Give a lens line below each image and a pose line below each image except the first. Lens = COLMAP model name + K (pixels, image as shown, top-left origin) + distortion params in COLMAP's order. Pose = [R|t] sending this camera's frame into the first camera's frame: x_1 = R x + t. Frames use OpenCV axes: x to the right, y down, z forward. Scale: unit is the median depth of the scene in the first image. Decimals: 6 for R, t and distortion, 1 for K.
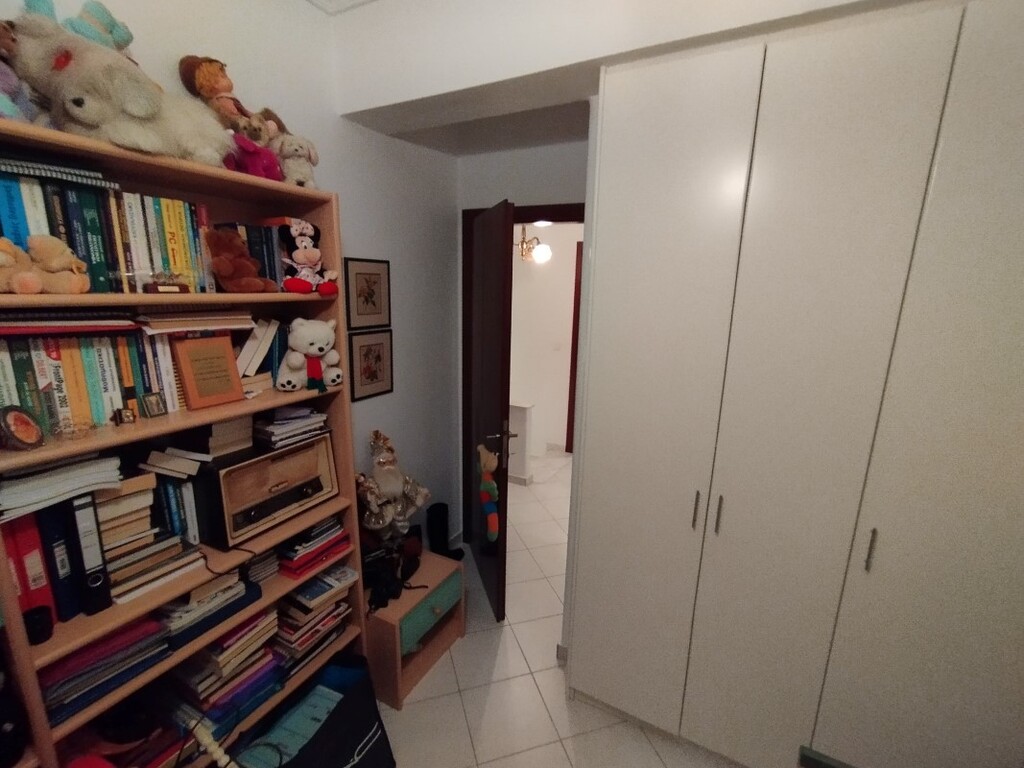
lens RADIAL K [[468.0, 0, 511.4], [0, 468.0, 388.1], [0, 0, 1]] dist [0.001540, 0.001792]
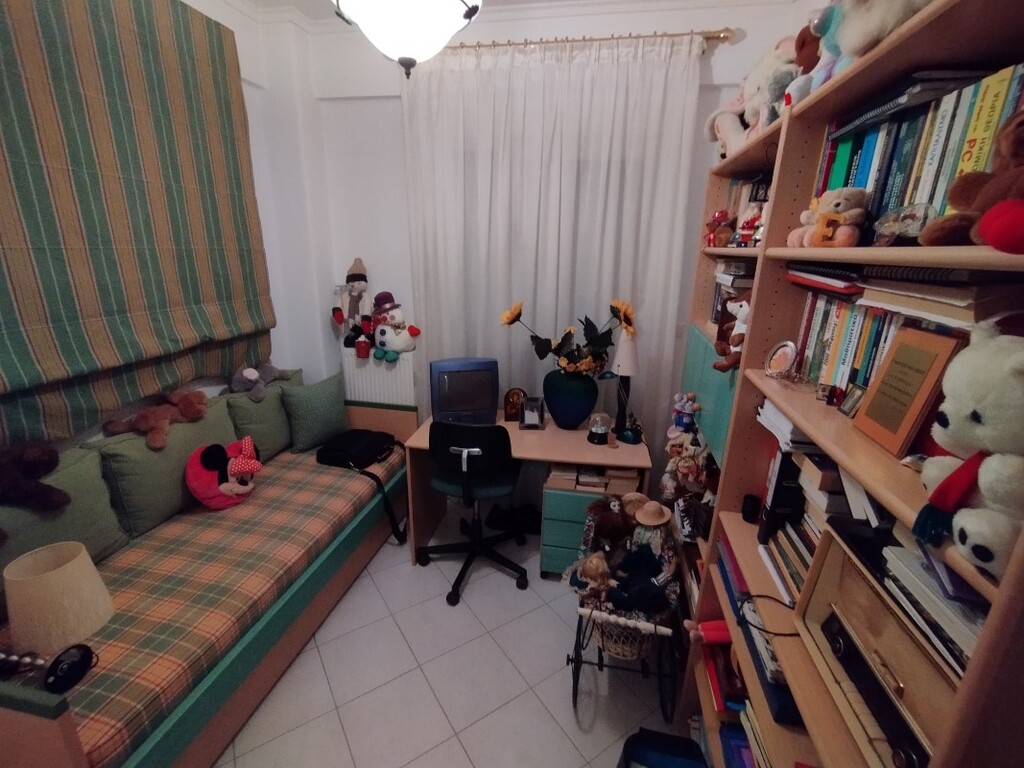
lens RADIAL K [[468.0, 0, 512.0], [0, 468.0, 386.1], [0, 0, 1]] dist [0.001540, 0.001792]
pose [[-0.956882, 0.045451, -0.286899, -0.024843], [-0.102850, 0.870685, 0.480968, -0.309126], [0.271659, 0.489737, -0.828468, 1.559631]]
